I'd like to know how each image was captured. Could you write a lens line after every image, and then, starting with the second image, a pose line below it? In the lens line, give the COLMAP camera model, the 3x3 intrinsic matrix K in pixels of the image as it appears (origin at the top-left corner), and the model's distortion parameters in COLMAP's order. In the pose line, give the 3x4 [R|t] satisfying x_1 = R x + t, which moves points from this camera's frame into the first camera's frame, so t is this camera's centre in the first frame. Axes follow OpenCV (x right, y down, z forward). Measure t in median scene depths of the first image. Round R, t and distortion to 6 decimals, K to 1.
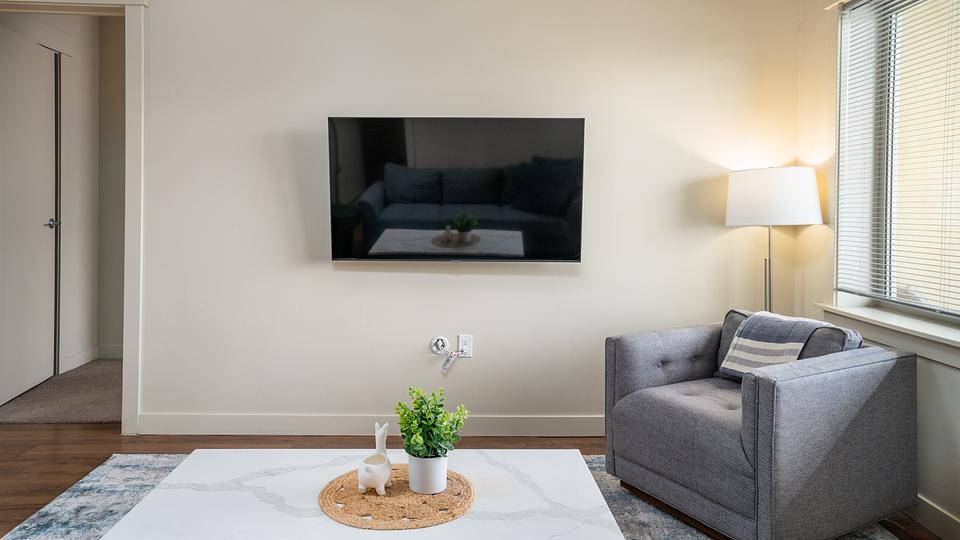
lens RADIAL K [[682.9, 0, 475.0], [0, 682.9, 212.7], [0, 0, 1]] dist [0.004370, 0.000382]
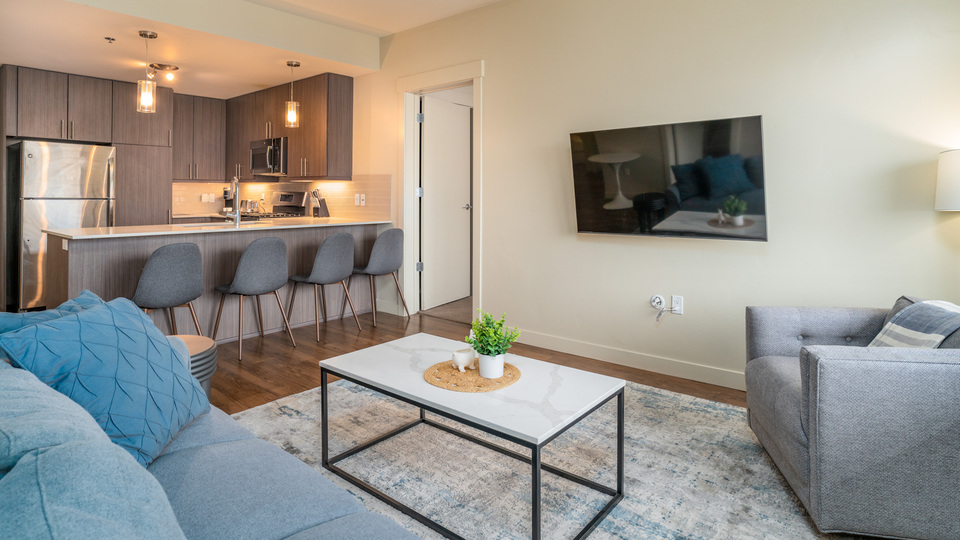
lens RADIAL K [[521.8, 0, 482.3], [0, 521.8, 190.6], [0, 0, 1]] dist [-0.006427, 0.000412]
pose [[0.759537, -0.018901, -0.650189, 0.369957], [0.007612, 0.999768, -0.020171, 0.001399], [0.650419, 0.010371, 0.759505, 0.036429]]
